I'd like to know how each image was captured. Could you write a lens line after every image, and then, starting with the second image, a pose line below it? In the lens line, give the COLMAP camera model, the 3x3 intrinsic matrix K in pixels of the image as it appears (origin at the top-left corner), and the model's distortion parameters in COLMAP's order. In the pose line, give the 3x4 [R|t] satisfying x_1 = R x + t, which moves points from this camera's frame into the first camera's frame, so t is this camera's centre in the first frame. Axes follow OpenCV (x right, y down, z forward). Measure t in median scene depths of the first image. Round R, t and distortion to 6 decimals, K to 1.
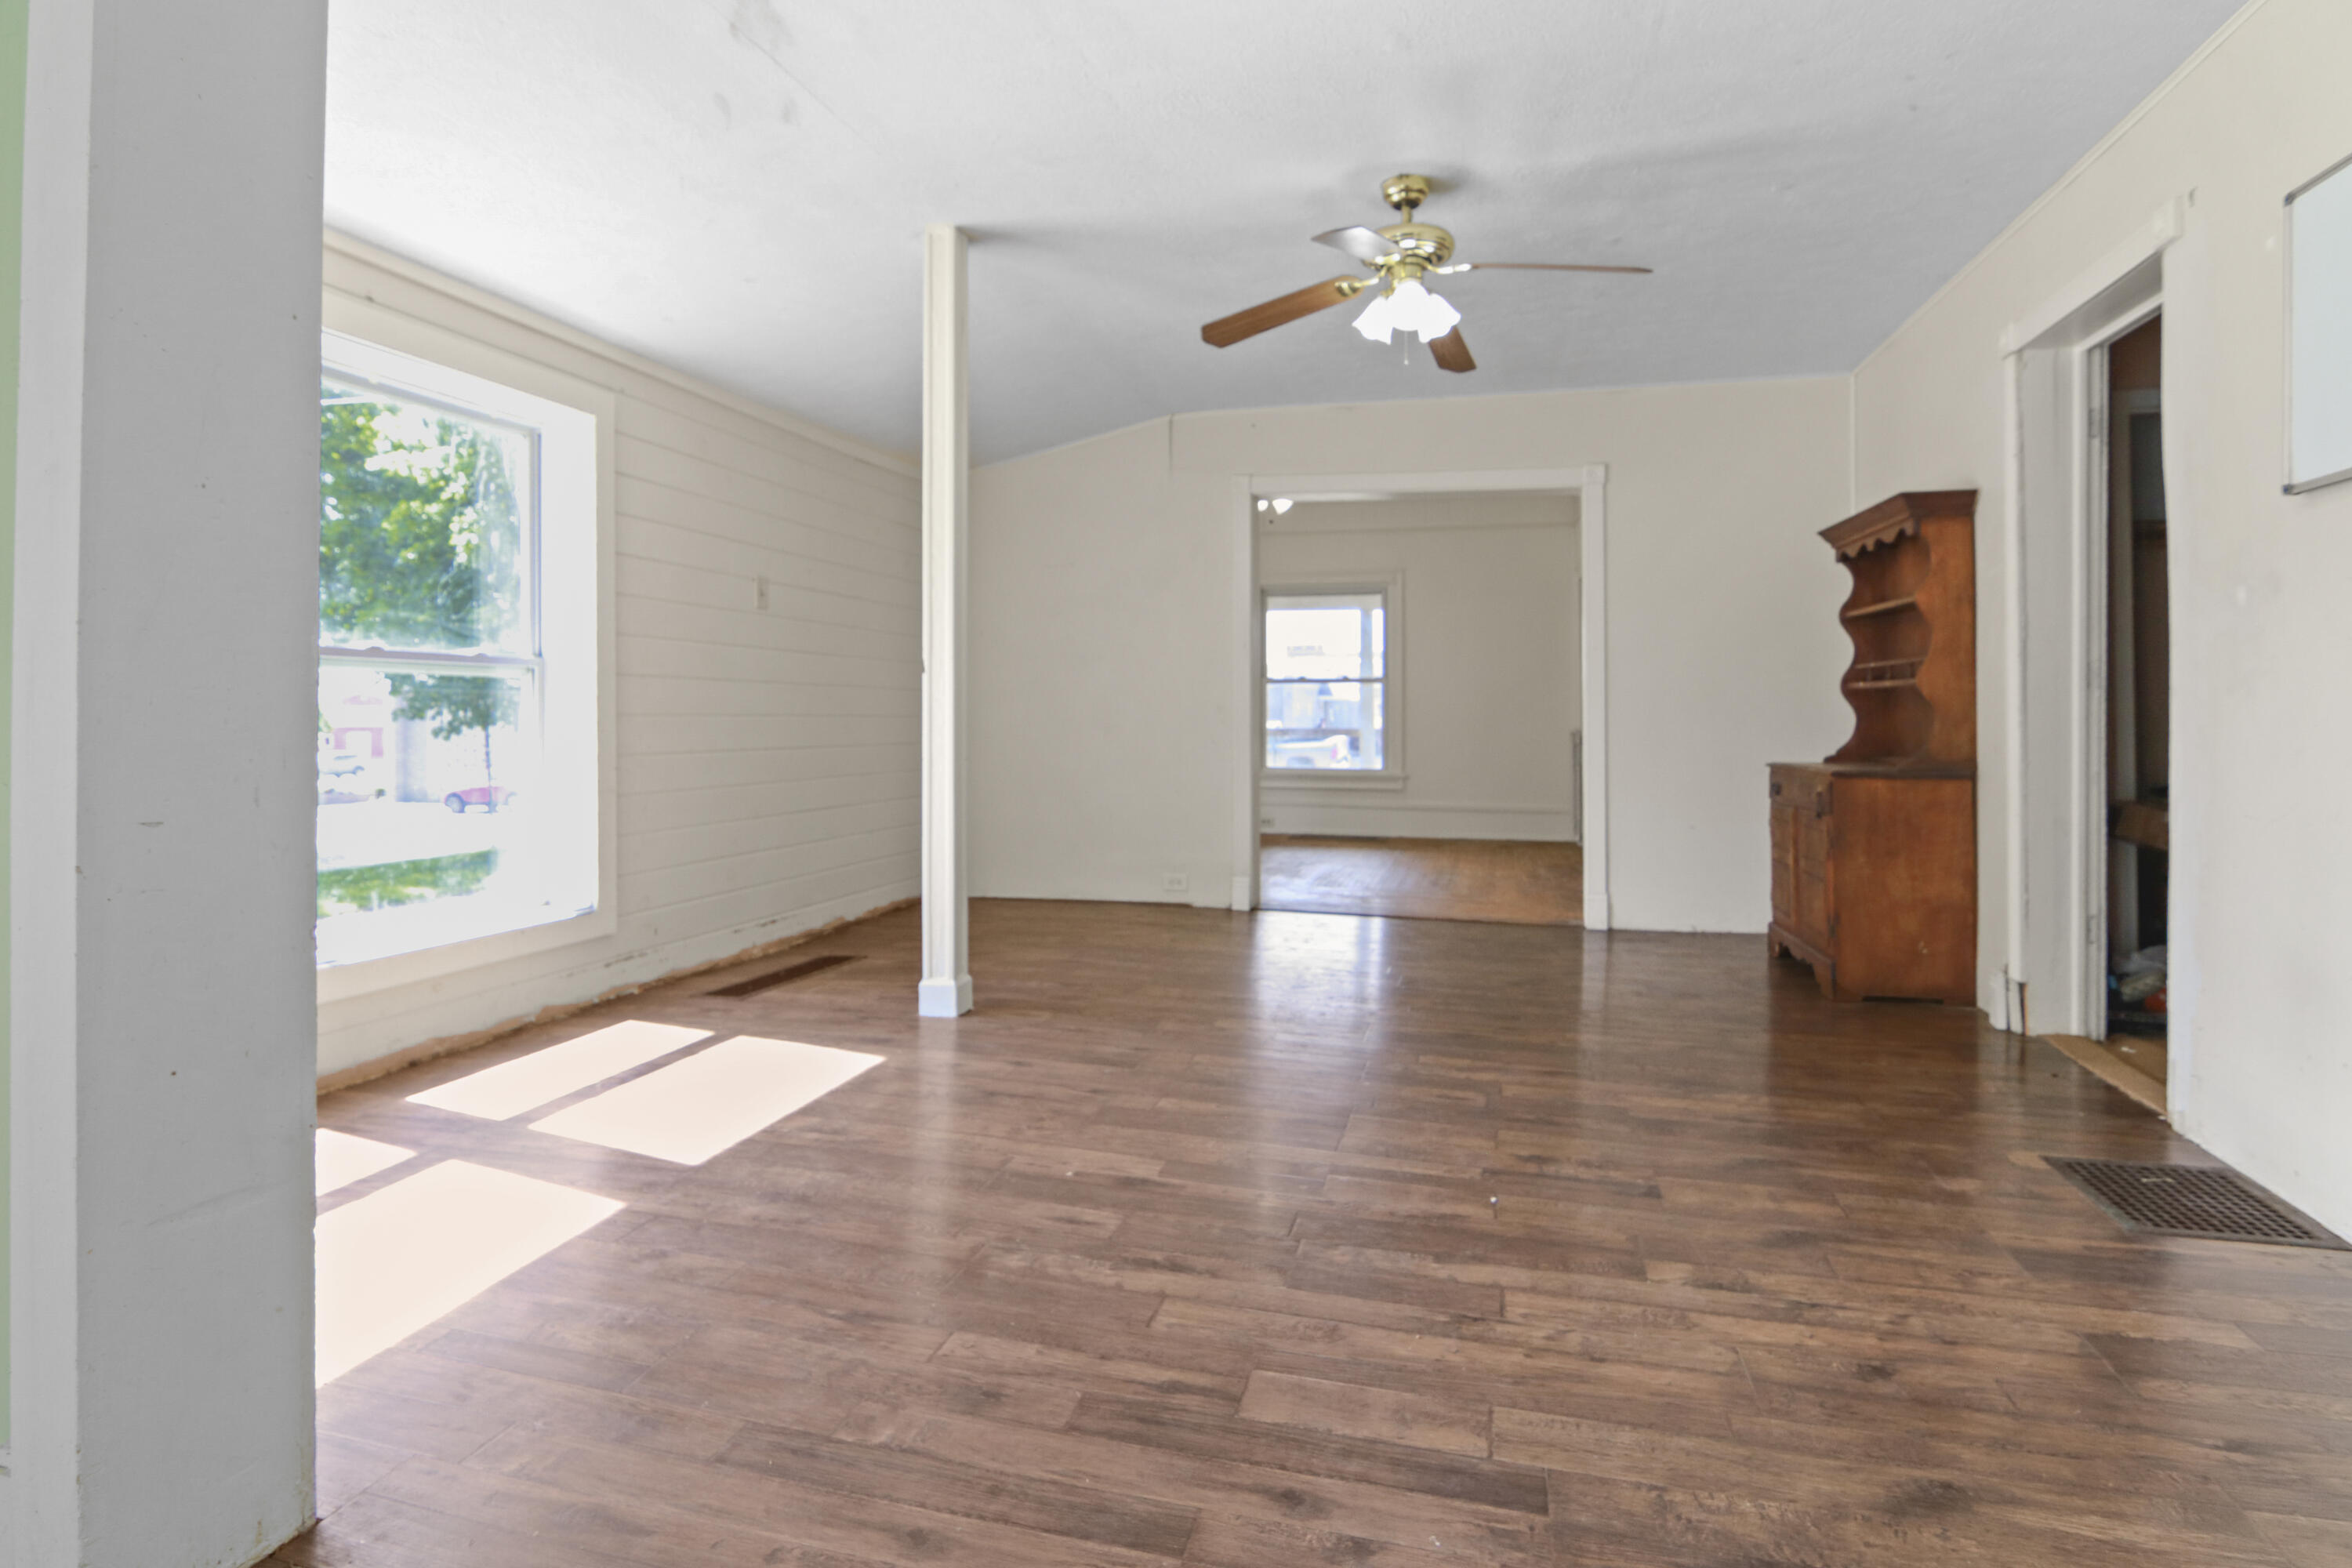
lens RADIAL K [[1223.2, 0, 1169.3], [0, 1223.2, 727.9], [0, 0, 1]] dist [-0.005617, -0.010975]
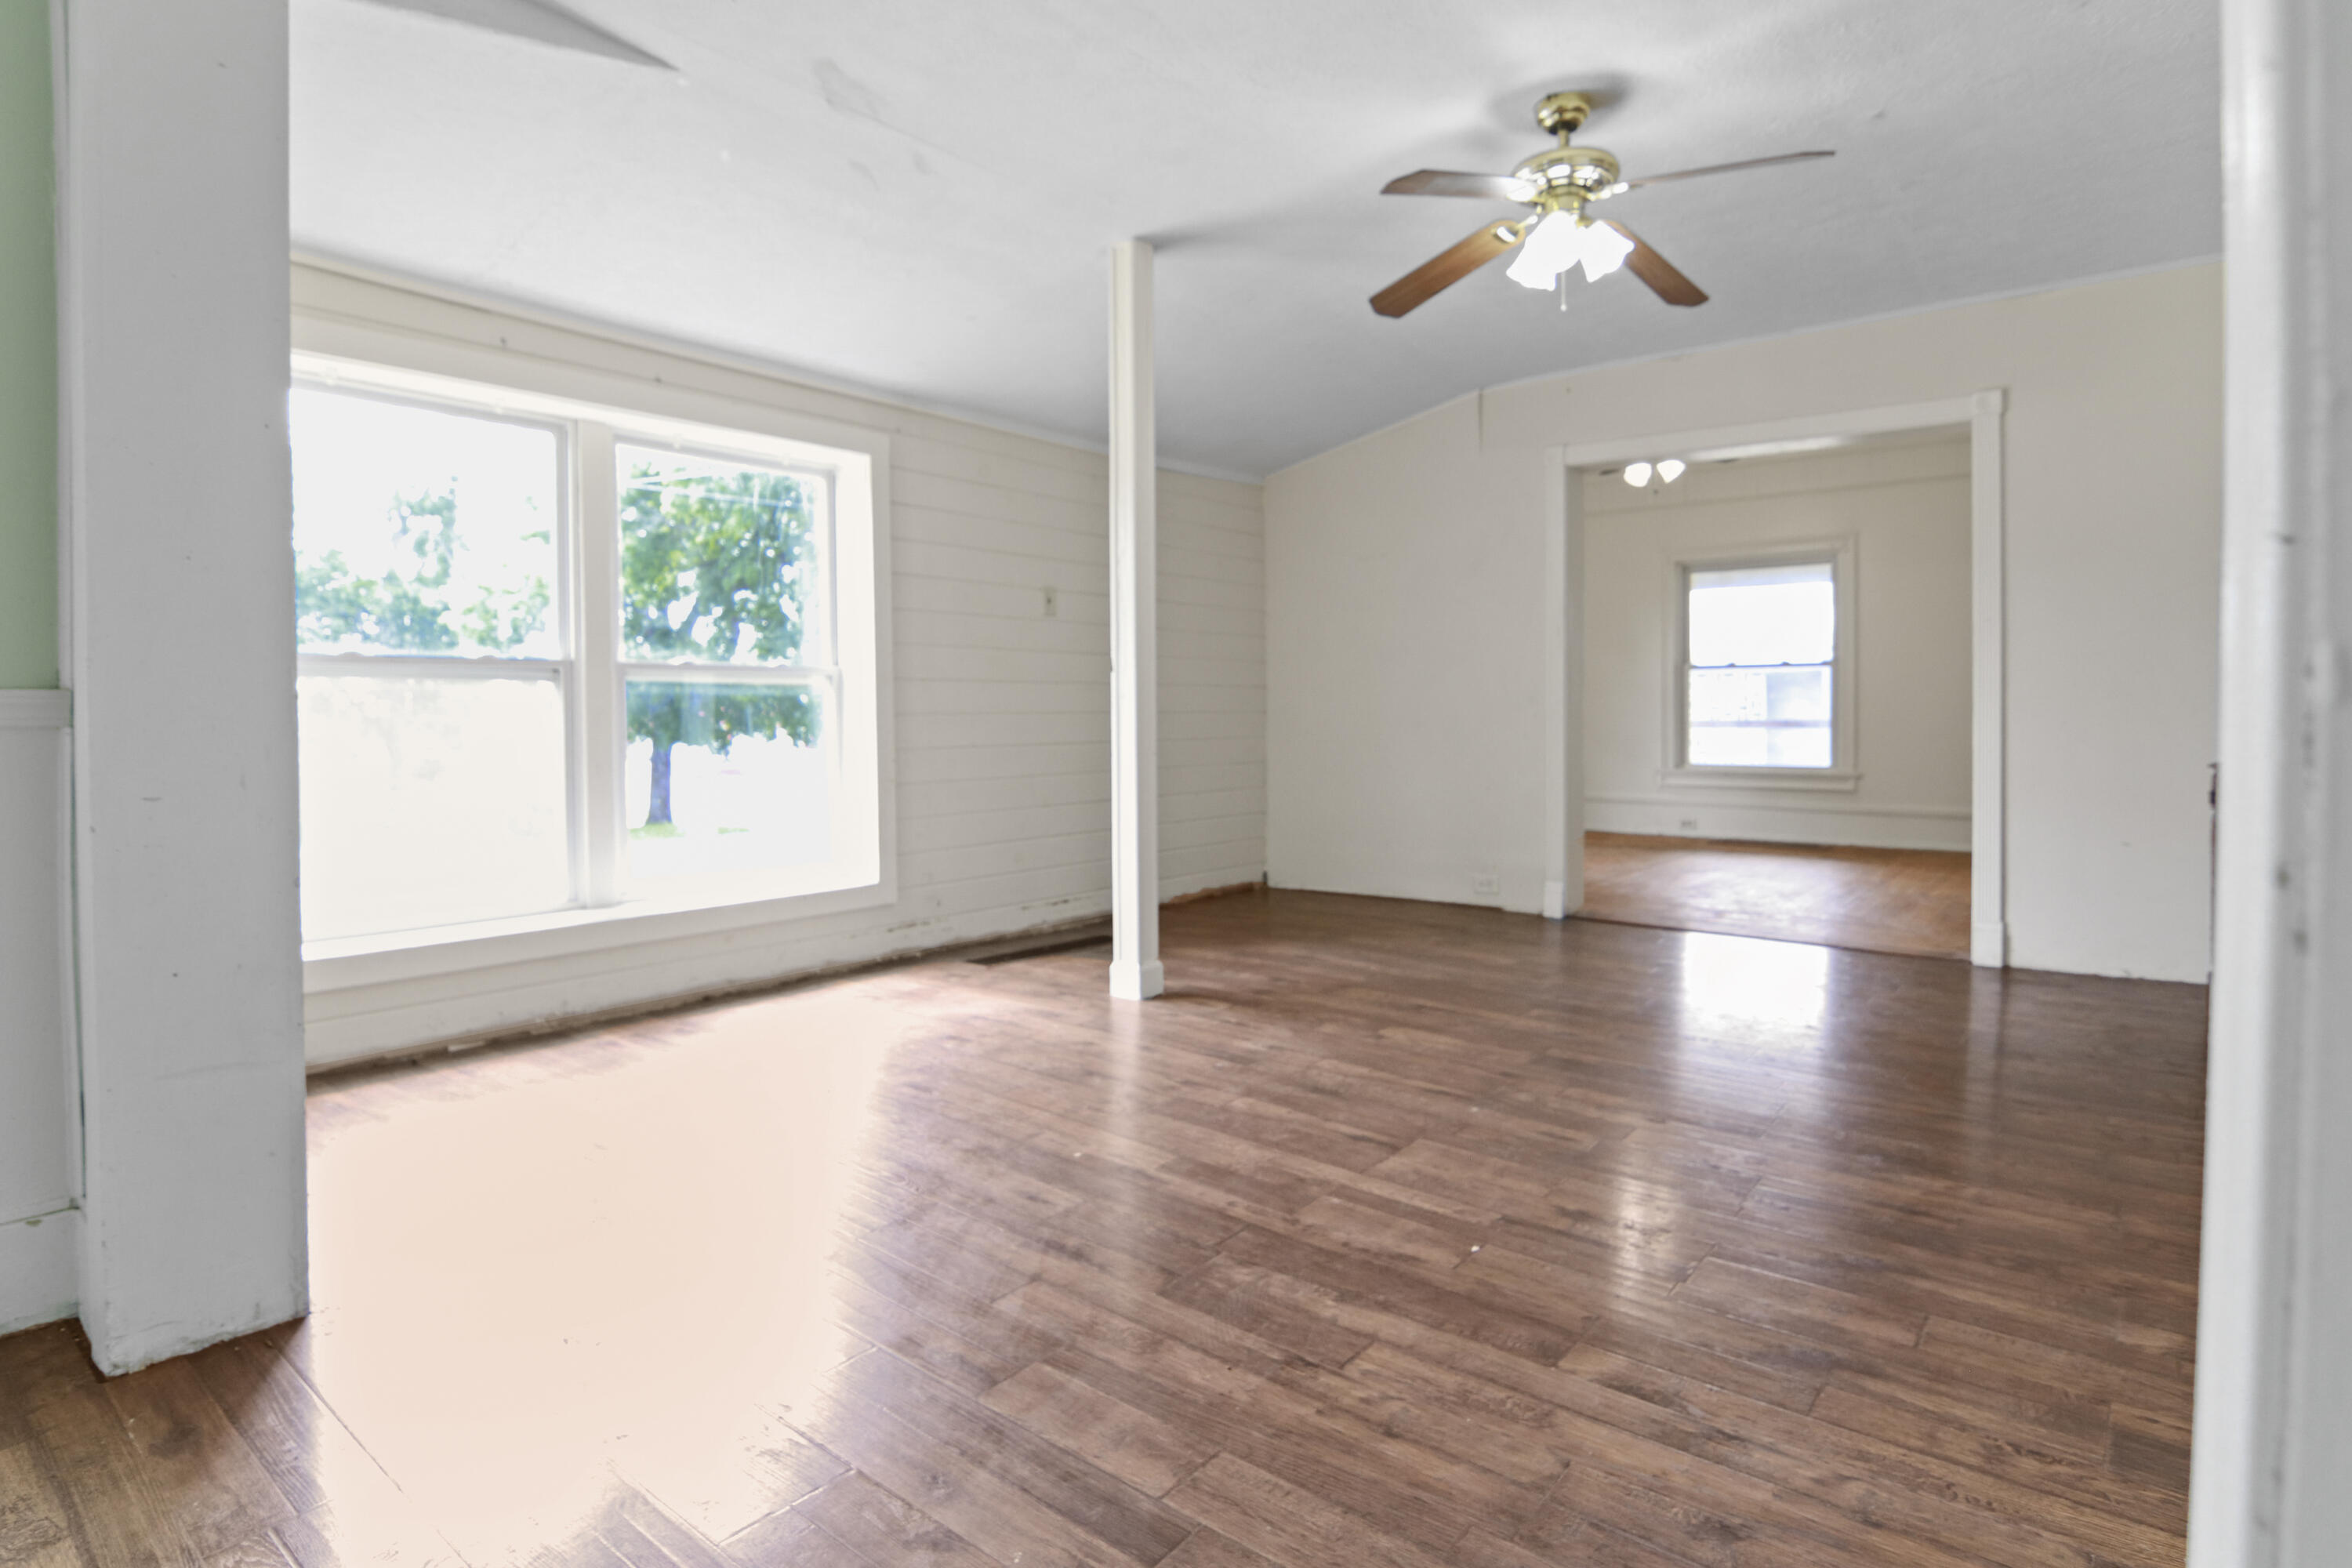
lens RADIAL K [[1209.8, 0, 1145.7], [0, 1209.8, 756.0], [0, 0, 1]] dist [-0.003573, -0.011103]
pose [[0.910968, 0.004719, -0.412450, 0.281150], [0.007032, 0.999612, 0.026968, -0.000633], [0.412417, -0.027468, 0.910581, 0.070720]]
